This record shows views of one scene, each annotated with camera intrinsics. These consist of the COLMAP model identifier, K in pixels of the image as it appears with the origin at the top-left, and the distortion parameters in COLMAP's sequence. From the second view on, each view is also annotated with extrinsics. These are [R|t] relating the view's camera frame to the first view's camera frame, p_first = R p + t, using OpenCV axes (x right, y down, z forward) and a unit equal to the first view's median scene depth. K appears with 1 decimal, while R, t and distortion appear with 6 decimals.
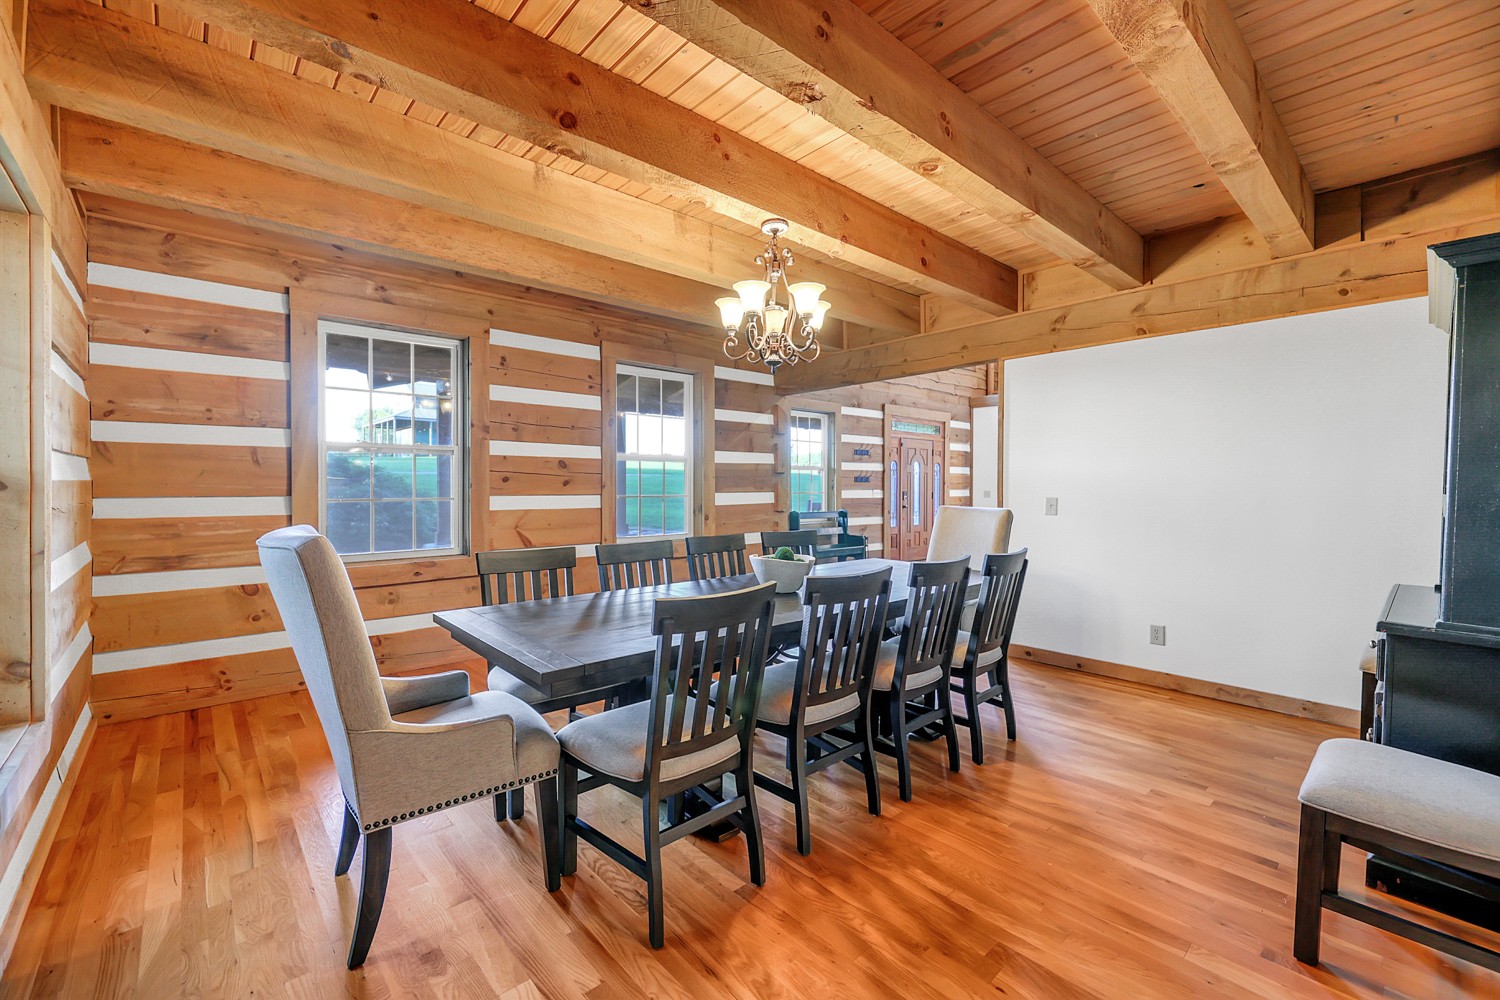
lens RADIAL K [[635.7, 0, 753.9], [0, 635.7, 497.5], [0, 0, 1]] dist [-0.002329, -0.000032]
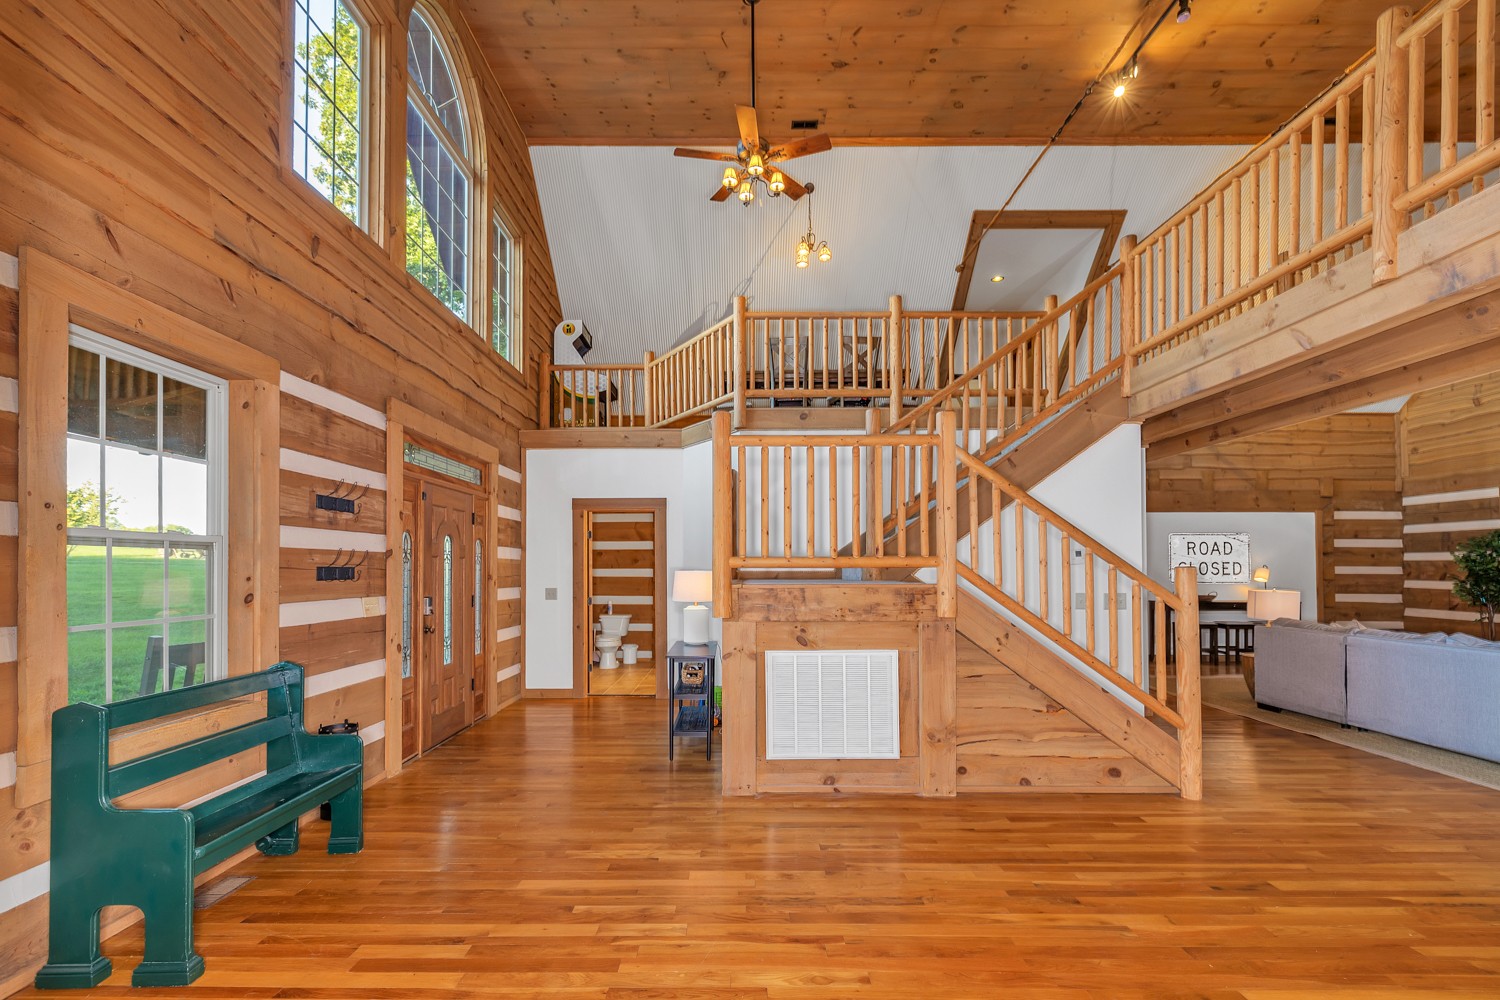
lens RADIAL K [[635.7, 0, 750.6], [0, 635.7, 555.4], [0, 0, 1]] dist [-0.002329, -0.000032]
pose [[0.659906, 0.012010, 0.751252, 0.045956], [0.017935, 0.999336, -0.031730, -0.022308], [-0.751134, 0.034413, 0.659252, 0.539842]]
